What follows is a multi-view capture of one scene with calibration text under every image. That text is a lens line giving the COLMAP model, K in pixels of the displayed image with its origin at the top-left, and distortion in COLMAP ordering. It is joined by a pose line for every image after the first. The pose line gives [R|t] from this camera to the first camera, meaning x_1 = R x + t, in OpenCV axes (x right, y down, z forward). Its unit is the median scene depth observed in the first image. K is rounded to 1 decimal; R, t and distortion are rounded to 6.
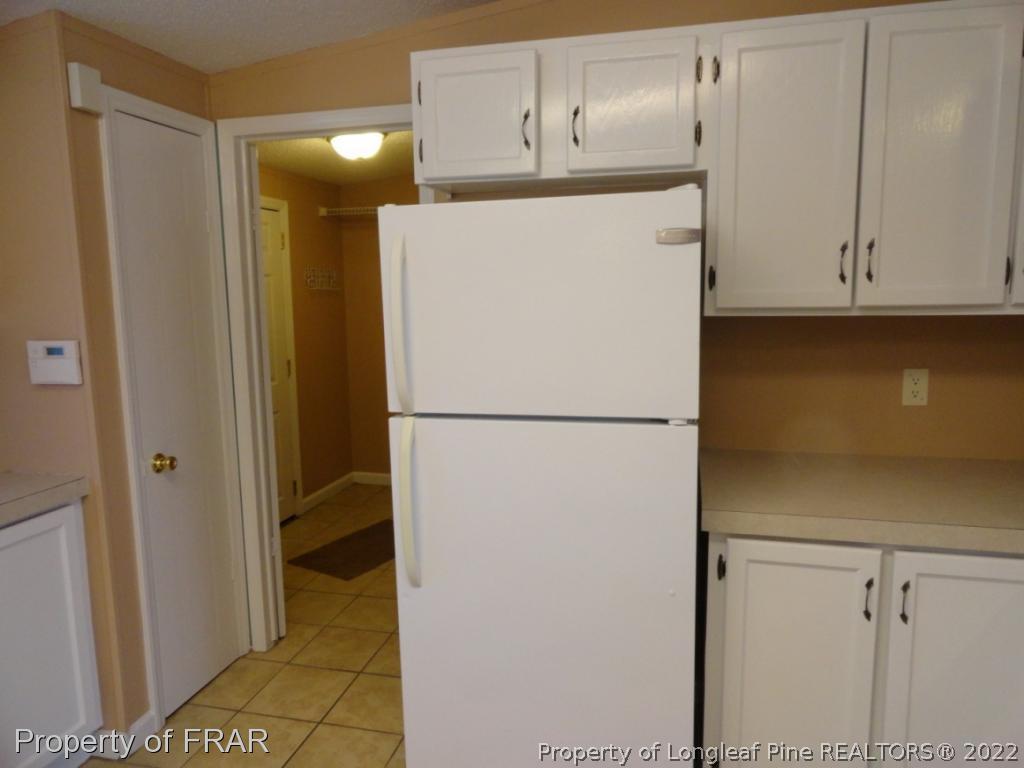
lens RADIAL K [[708.2, 0, 510.1], [0, 708.2, 387.3], [0, 0, 1]] dist [0.007281, 0.002276]
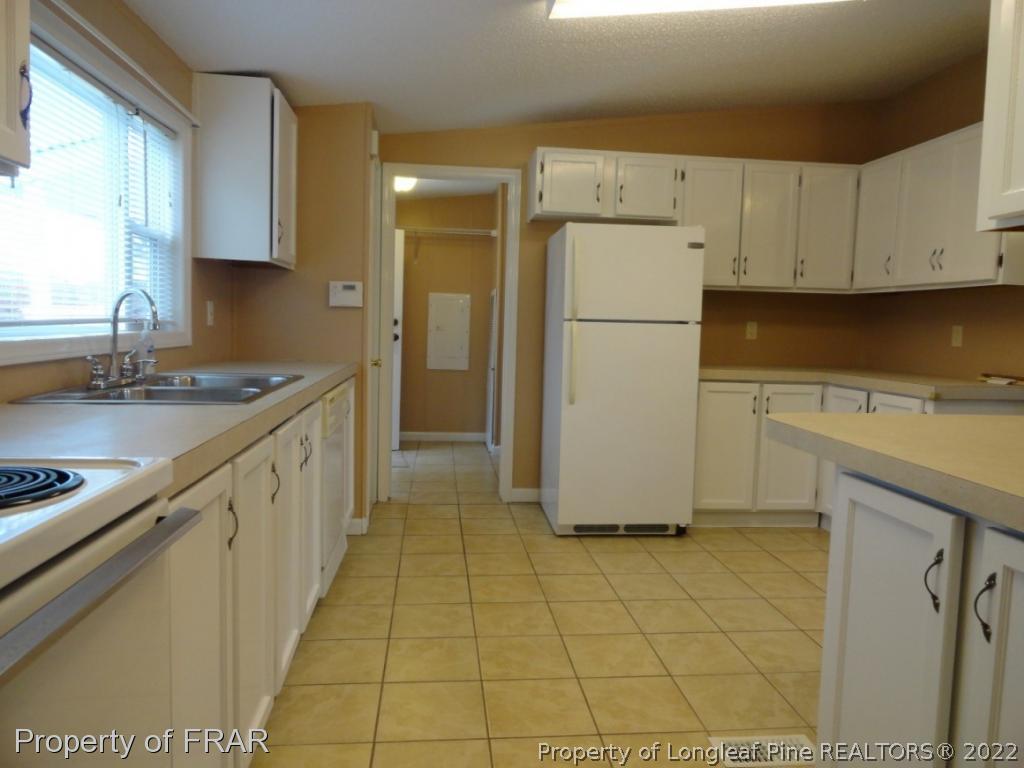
lens RADIAL K [[708.2, 0, 514.1], [0, 708.2, 380.3], [0, 0, 1]] dist [0.007281, 0.002276]
pose [[0.938298, 0.015609, 0.345475, -0.965353], [0.006815, 0.997952, -0.063597, 0.326792], [-0.345760, 0.062027, 0.936271, -0.851217]]
